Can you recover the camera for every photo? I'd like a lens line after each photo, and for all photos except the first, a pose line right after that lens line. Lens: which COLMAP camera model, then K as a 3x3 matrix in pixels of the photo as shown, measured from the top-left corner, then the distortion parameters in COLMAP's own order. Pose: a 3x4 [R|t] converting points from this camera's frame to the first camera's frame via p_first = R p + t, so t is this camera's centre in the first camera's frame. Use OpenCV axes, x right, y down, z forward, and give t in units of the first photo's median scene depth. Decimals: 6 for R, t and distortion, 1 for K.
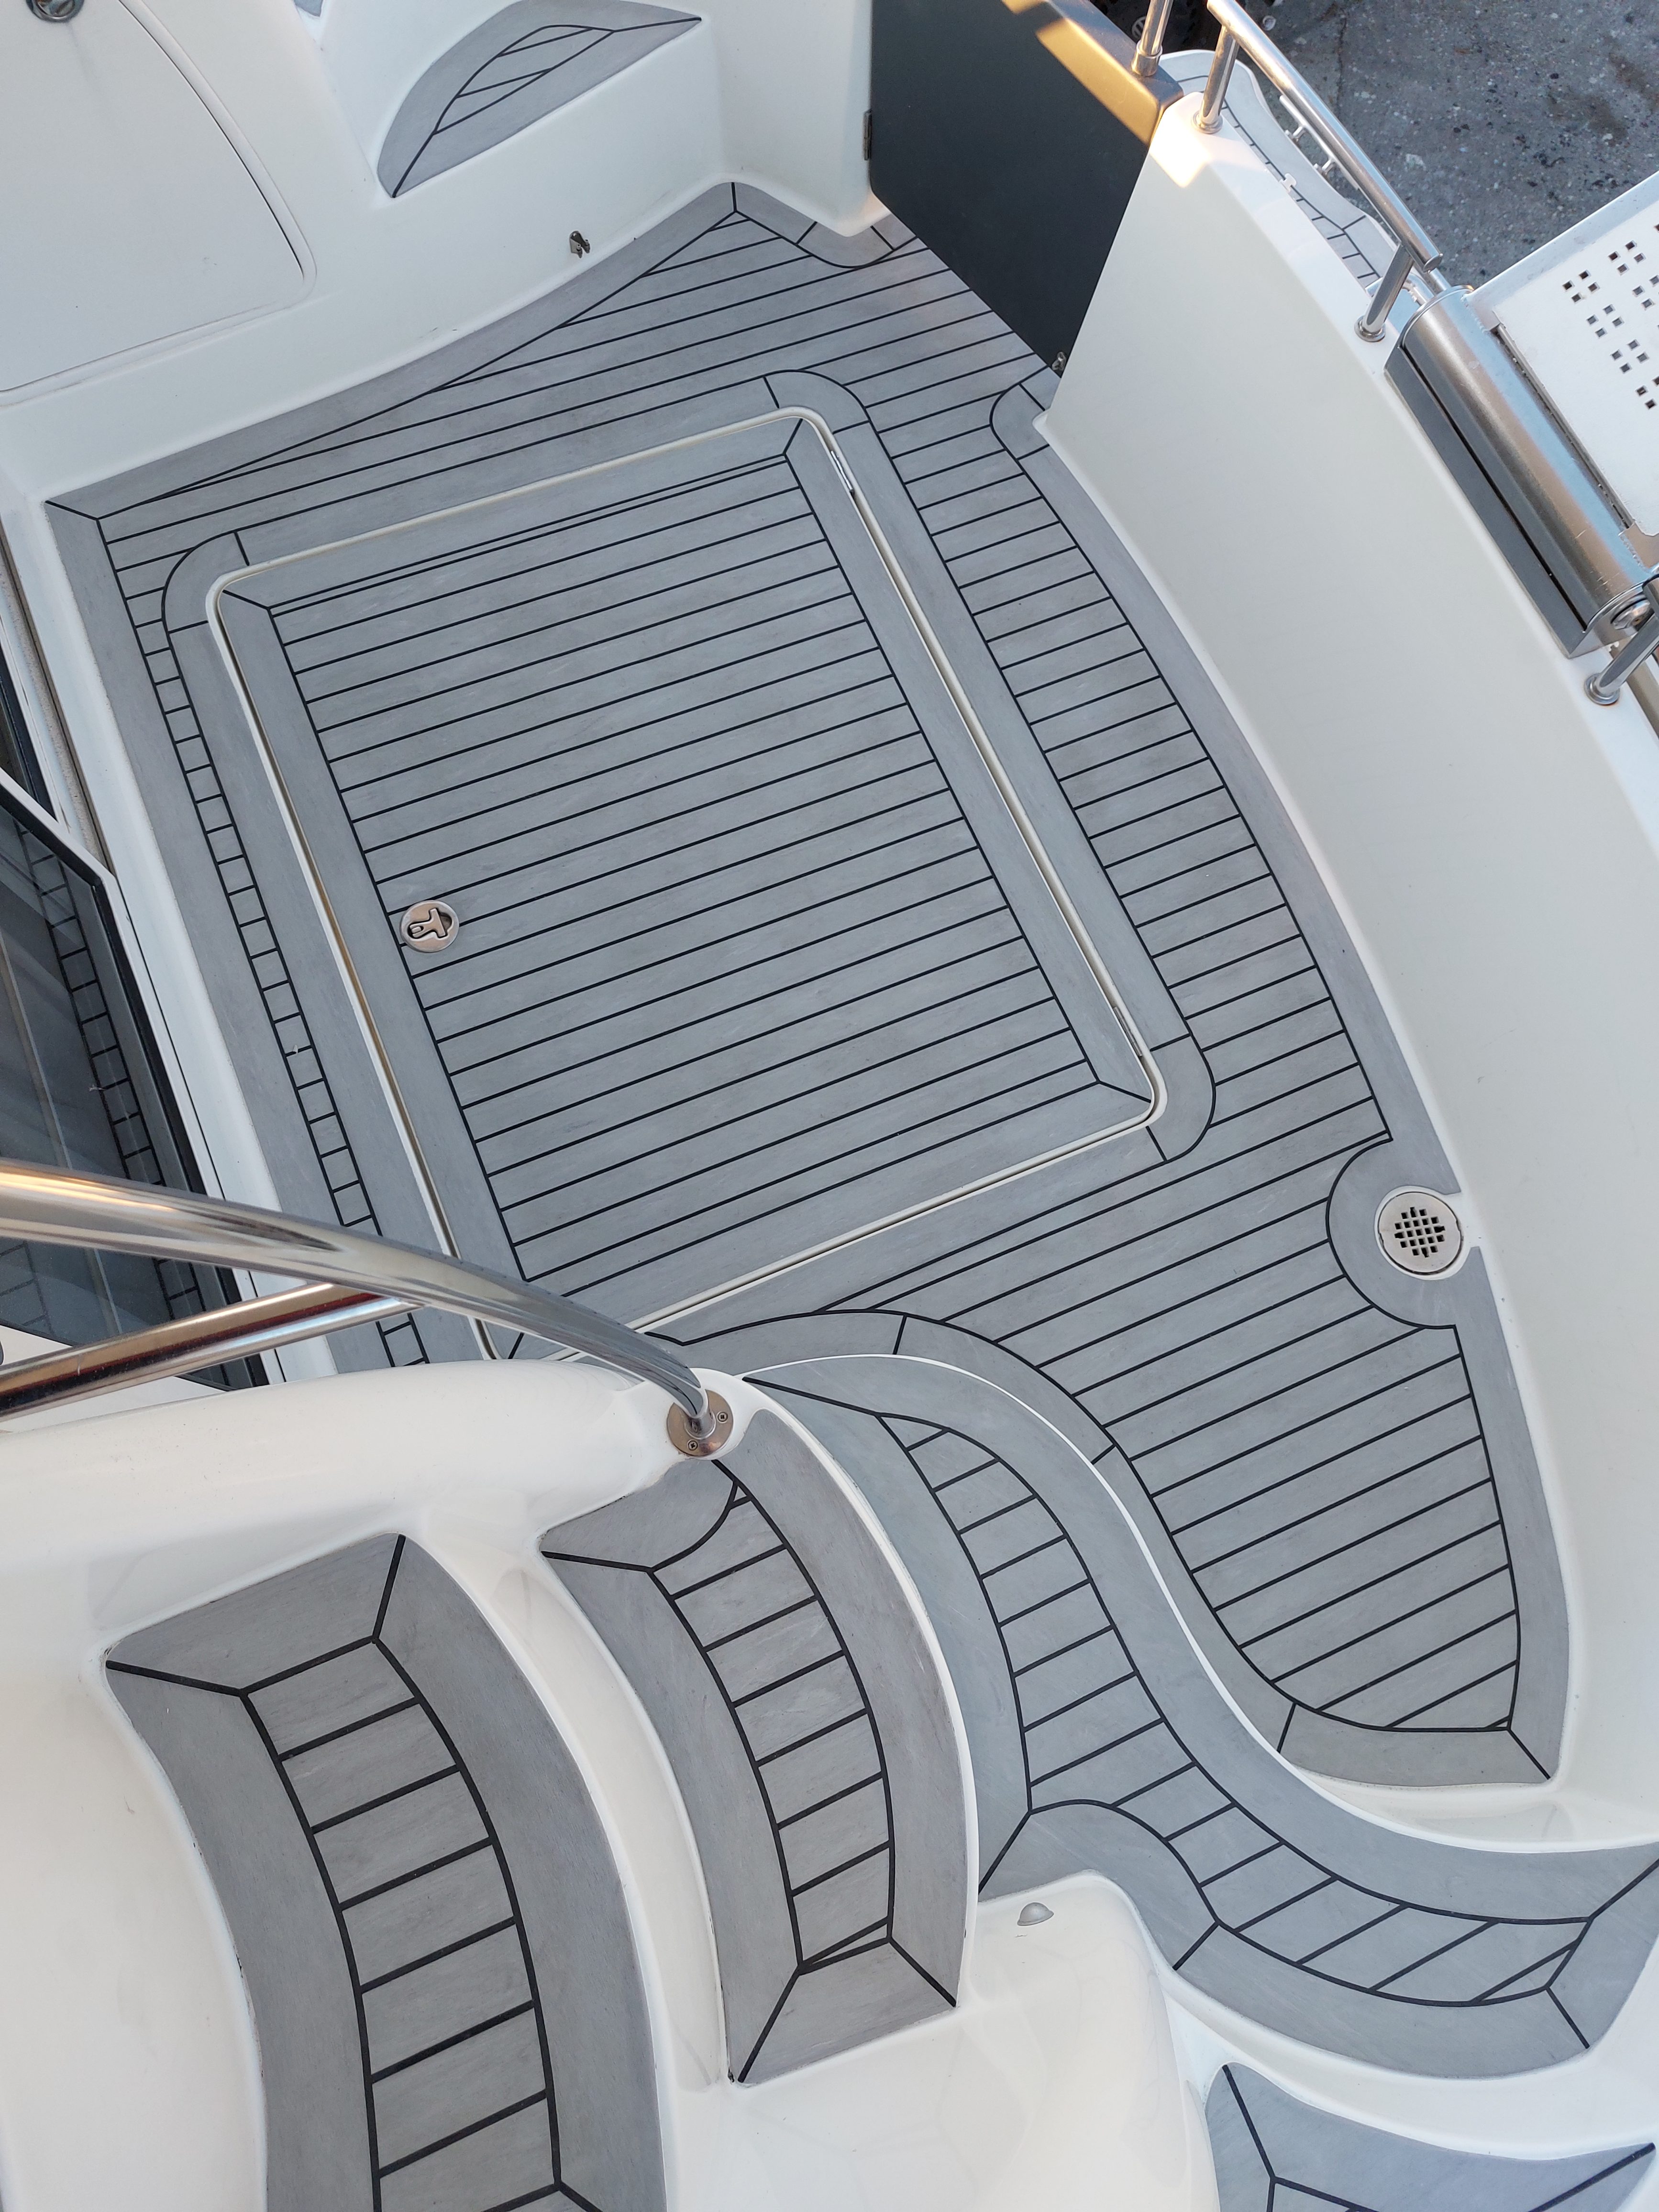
lens RADIAL K [[1592.3, 0, 825.8], [0, 1592.3, 1097.7], [0, 0, 1]] dist [0.064411, -0.057030]
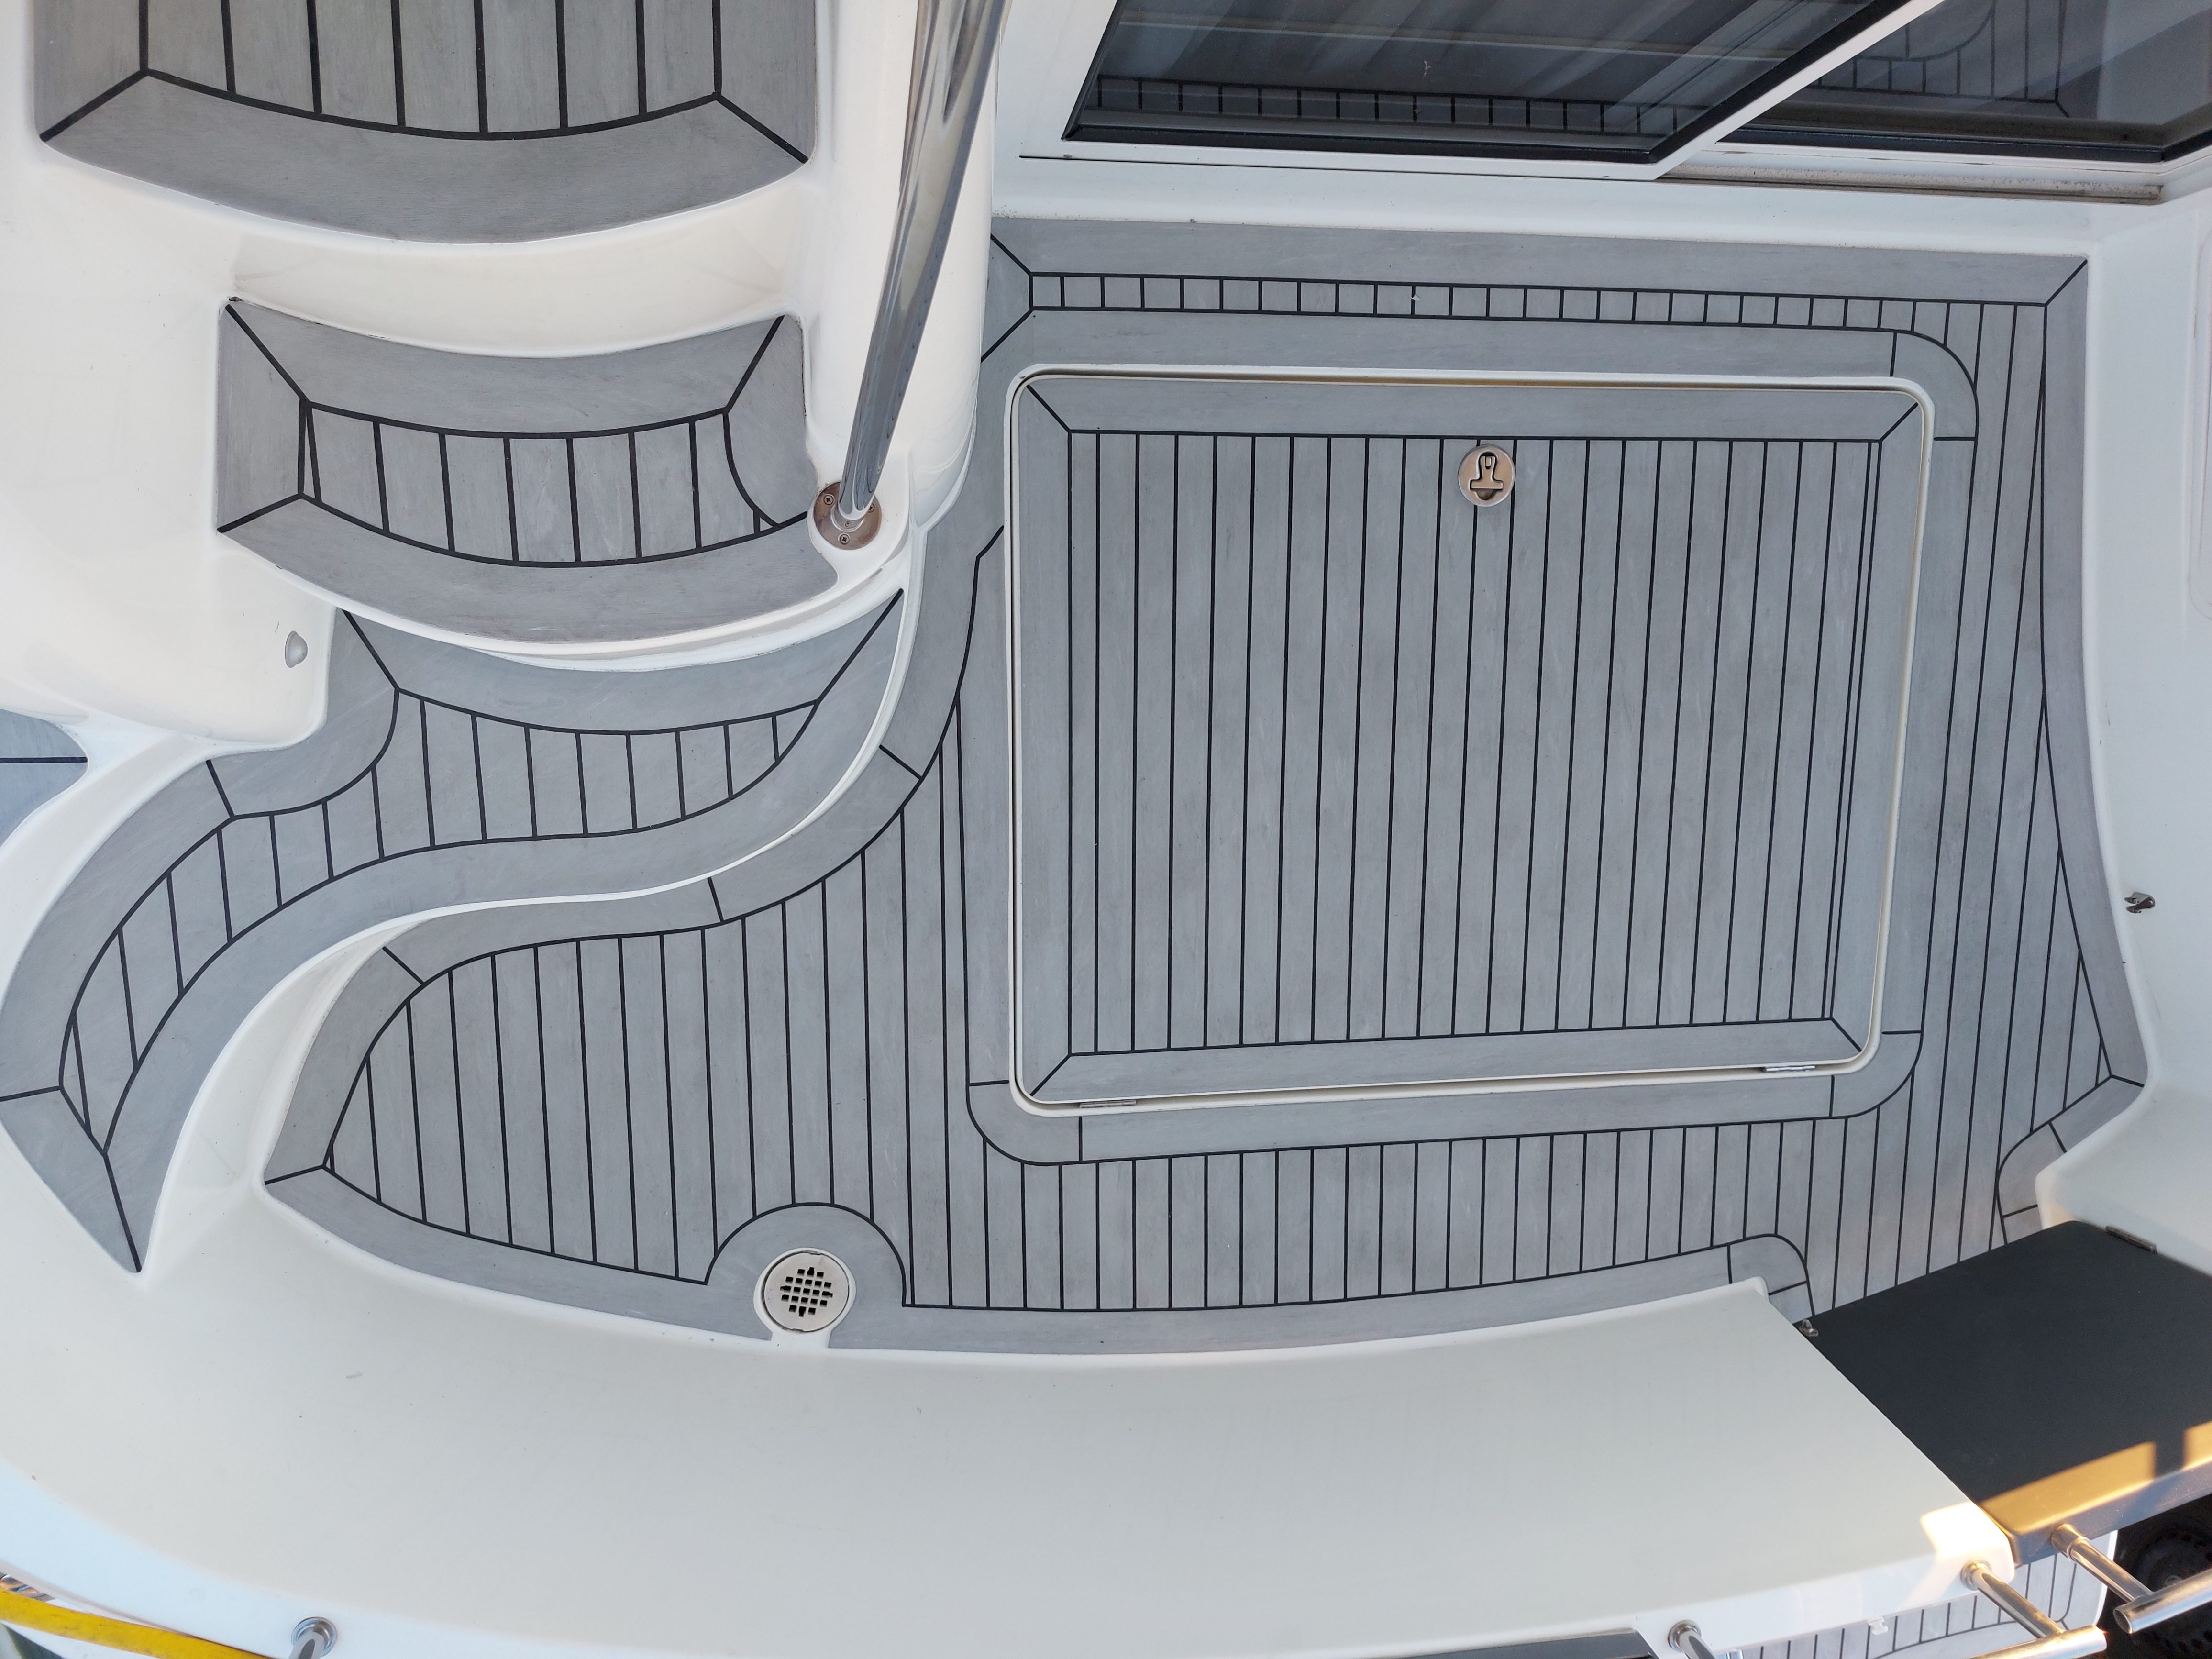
lens RADIAL K [[1592.3, 0, 1113.7], [0, 1592.3, 821.1], [0, 0, 1]] dist [0.064411, -0.057030]
pose [[-0.380568, 0.924512, 0.021096, 0.008211], [-0.919144, -0.380670, 0.101319, -0.082682], [0.101701, 0.019169, 0.994630, 0.029729]]
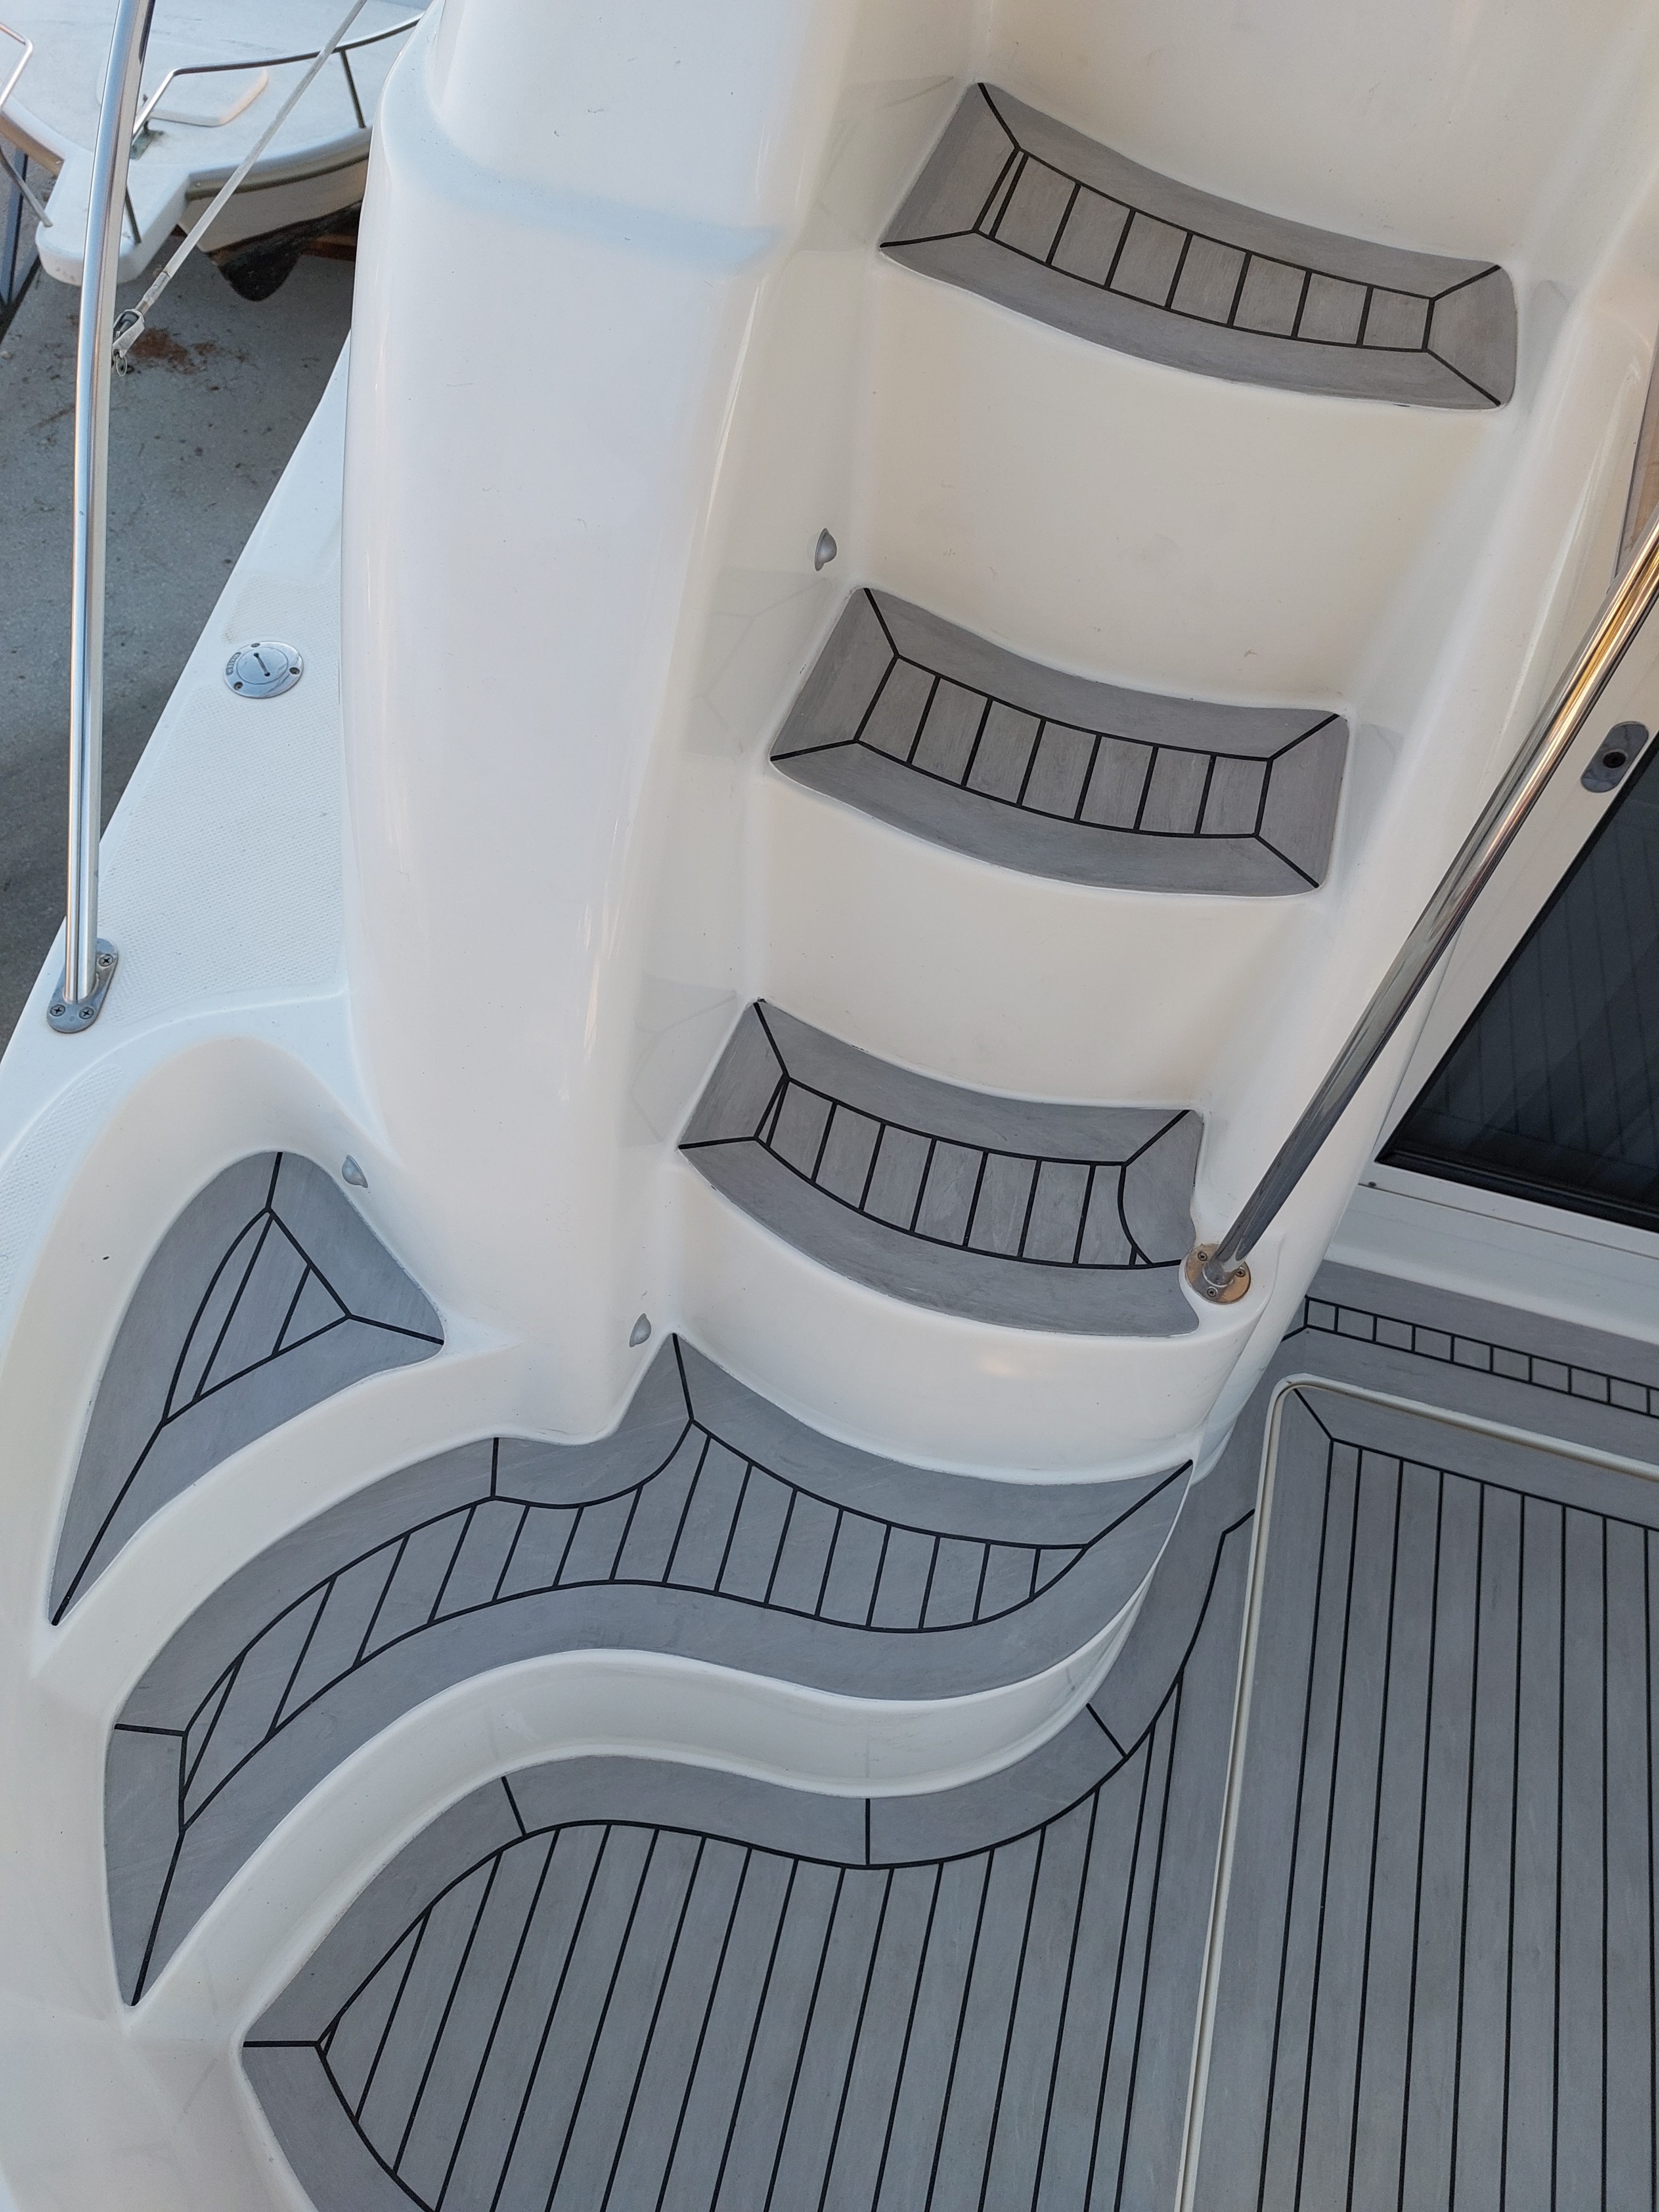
lens RADIAL K [[1592.3, 0, 873.8], [0, 1592.3, 1095.9], [0, 0, 1]] dist [0.064411, -0.057030]
pose [[-0.598789, 0.616603, -0.511128, 0.350924], [-0.789737, -0.348357, 0.504938, -0.068001], [0.133291, 0.706009, 0.695547, 0.129752]]
